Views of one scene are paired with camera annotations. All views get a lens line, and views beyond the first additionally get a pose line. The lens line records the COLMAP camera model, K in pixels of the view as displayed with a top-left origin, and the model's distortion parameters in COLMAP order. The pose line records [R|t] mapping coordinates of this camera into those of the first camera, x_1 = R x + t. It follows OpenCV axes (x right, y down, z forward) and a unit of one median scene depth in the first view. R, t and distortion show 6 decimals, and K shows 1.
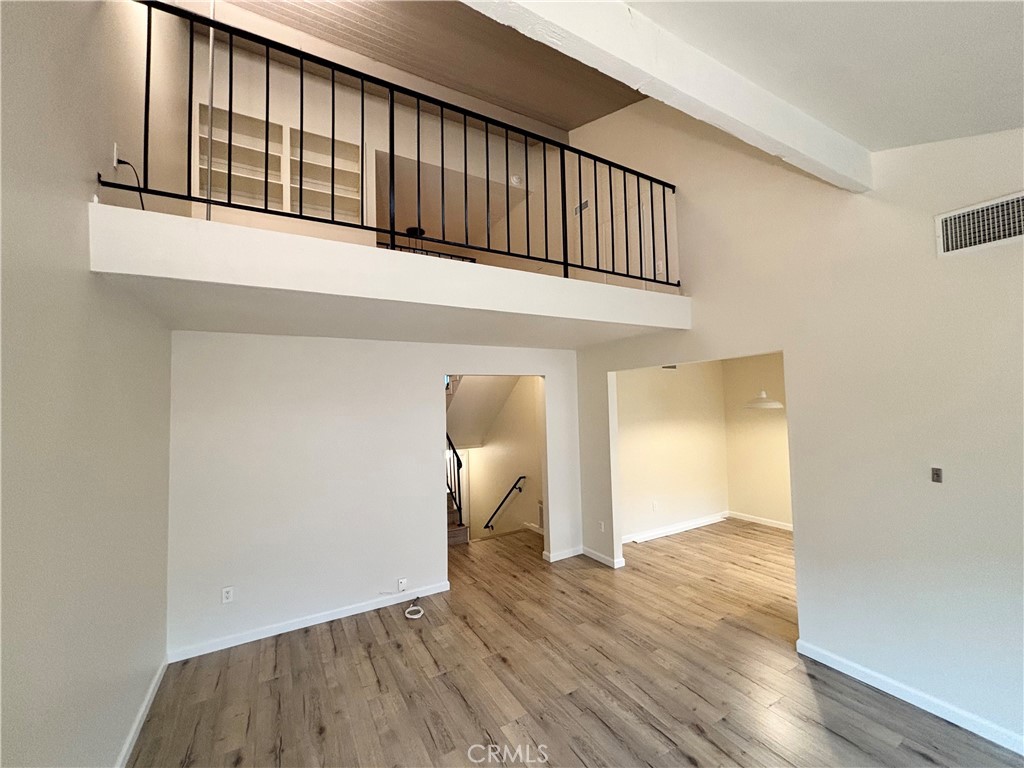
lens RADIAL K [[411.8, 0, 512.0], [0, 411.8, 384.0], [0, 0, 1]] dist [0.001024, 0.000337]
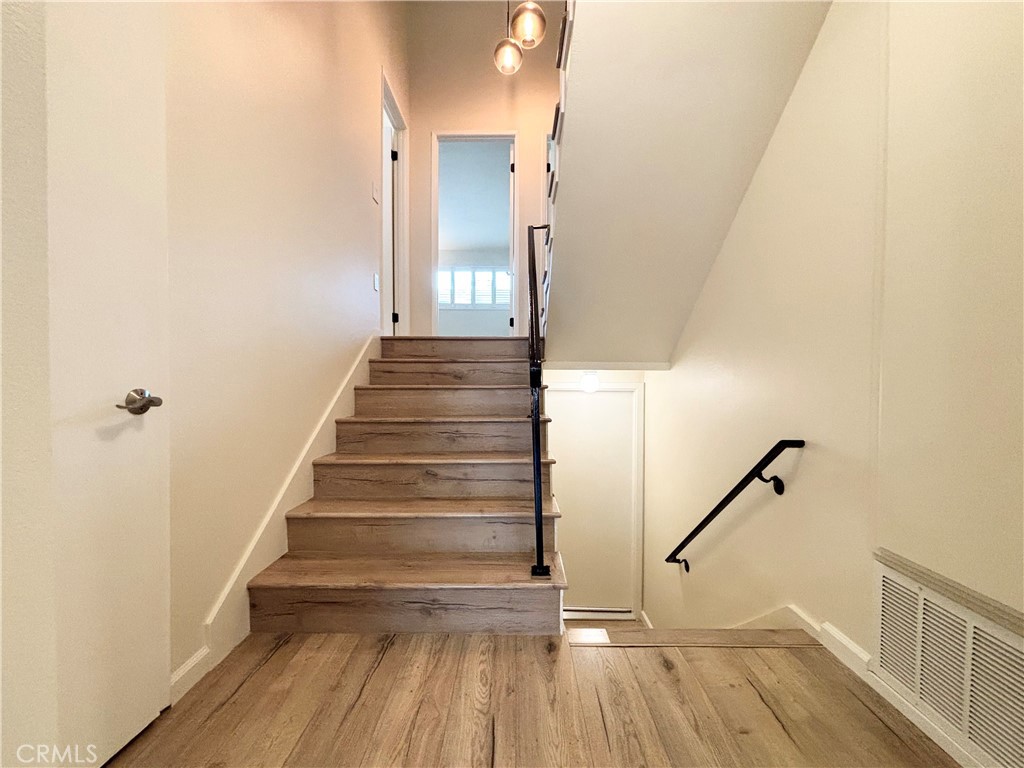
lens RADIAL K [[411.8, 0, 512.0], [0, 411.8, 384.0], [0, 0, 1]] dist [0.001024, 0.000337]
pose [[0.859714, 0.038912, -0.509291, 0.005413], [-0.003932, 0.997568, 0.069582, 0.273305], [0.510760, -0.057818, 0.857777, 1.087081]]
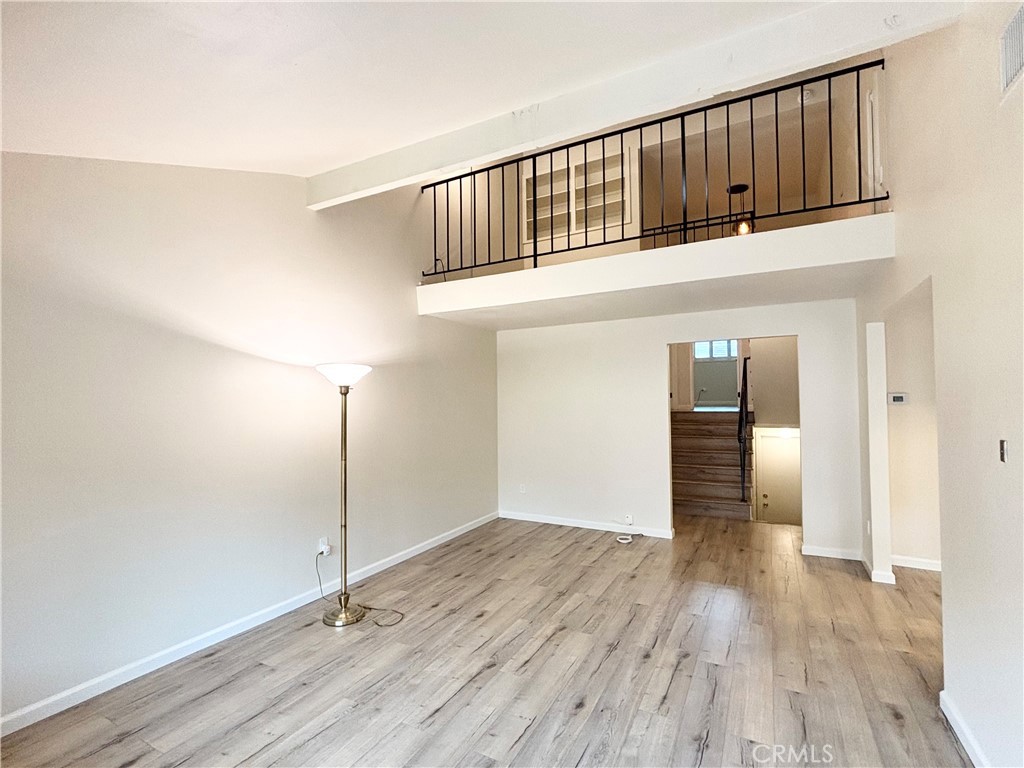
lens RADIAL K [[476.5, 0, 514.9], [0, 476.5, 387.3], [0, 0, 1]] dist [-0.018939, 0.000251]
pose [[0.528825, 0.005350, -0.848714, 0.758493], [0.040209, 0.998699, 0.031350, 0.040758], [0.847778, -0.050704, 0.527922, -0.005250]]
